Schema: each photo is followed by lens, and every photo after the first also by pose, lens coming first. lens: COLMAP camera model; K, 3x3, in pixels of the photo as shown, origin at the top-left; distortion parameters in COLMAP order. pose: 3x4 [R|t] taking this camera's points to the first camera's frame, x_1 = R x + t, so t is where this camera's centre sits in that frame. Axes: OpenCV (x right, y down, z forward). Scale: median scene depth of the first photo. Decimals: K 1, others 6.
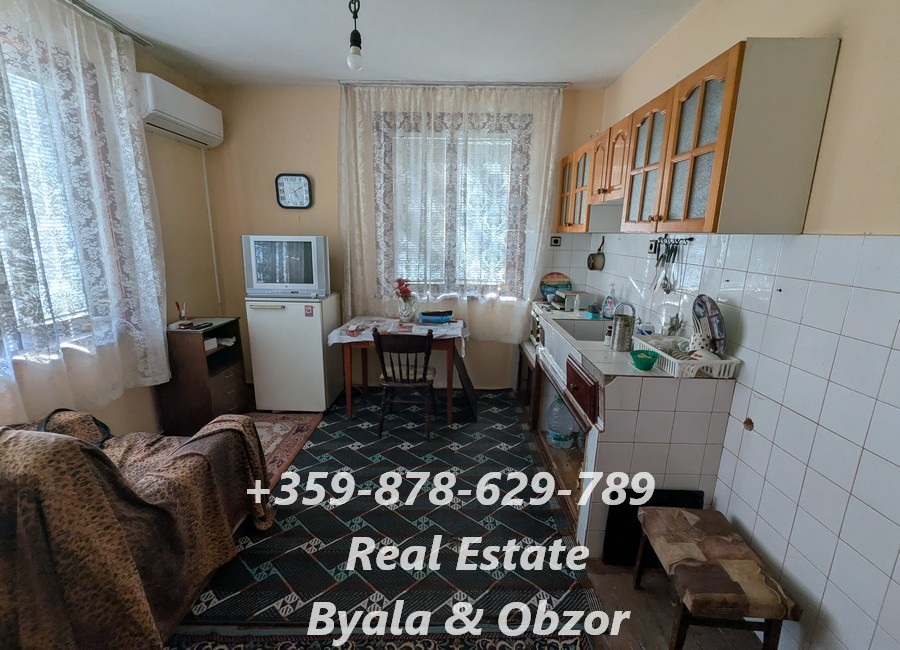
lens RADIAL K [[422.3, 0, 448.3], [0, 422.3, 332.1], [0, 0, 1]] dist [-0.008433, -0.002485]
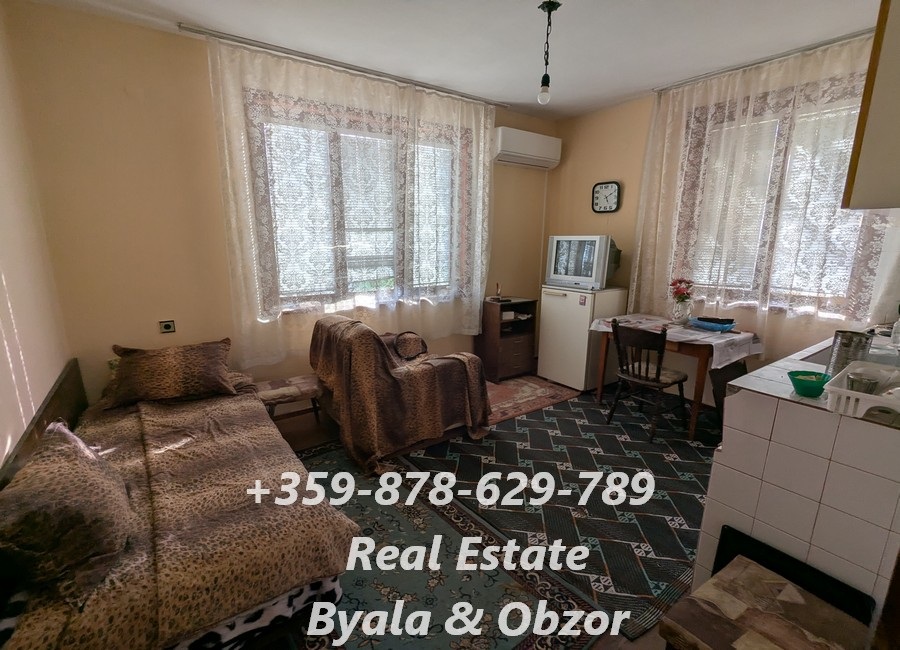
lens RADIAL K [[422.3, 0, 448.1], [0, 422.3, 327.3], [0, 0, 1]] dist [-0.008433, -0.002485]
pose [[0.592860, 0.152159, -0.790800, 0.358316], [-0.177221, 0.982565, 0.056195, 0.021673], [0.785563, 0.106831, 0.609490, 0.015568]]
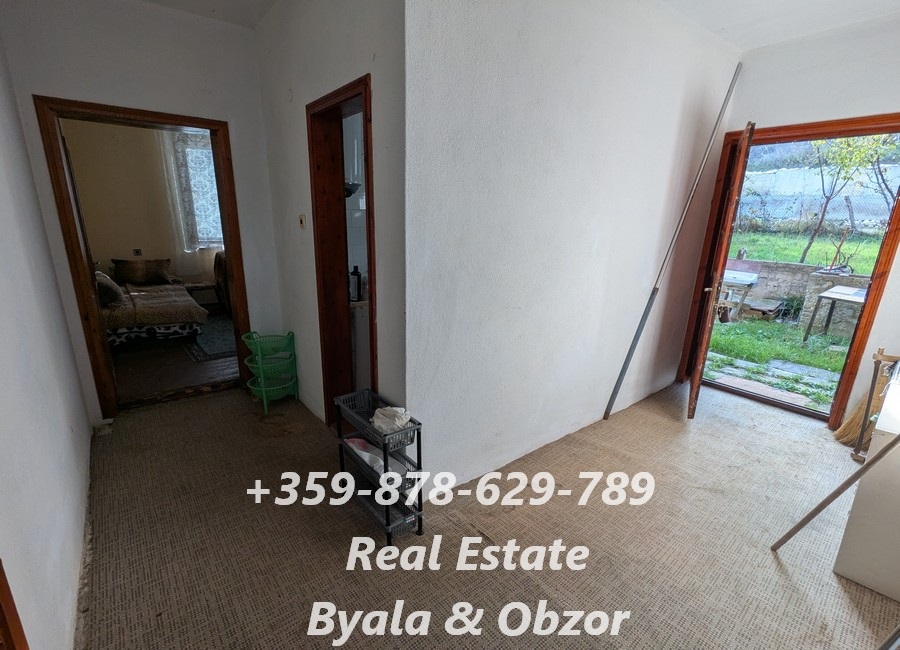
lens RADIAL K [[422.3, 0, 453.9], [0, 422.3, 329.8], [0, 0, 1]] dist [-0.008433, -0.002485]
pose [[0.631211, 0.201526, -0.748973, 1.455559], [-0.187155, 0.976695, 0.105071, 0.053838], [0.752692, 0.073852, 0.654217, -0.036128]]
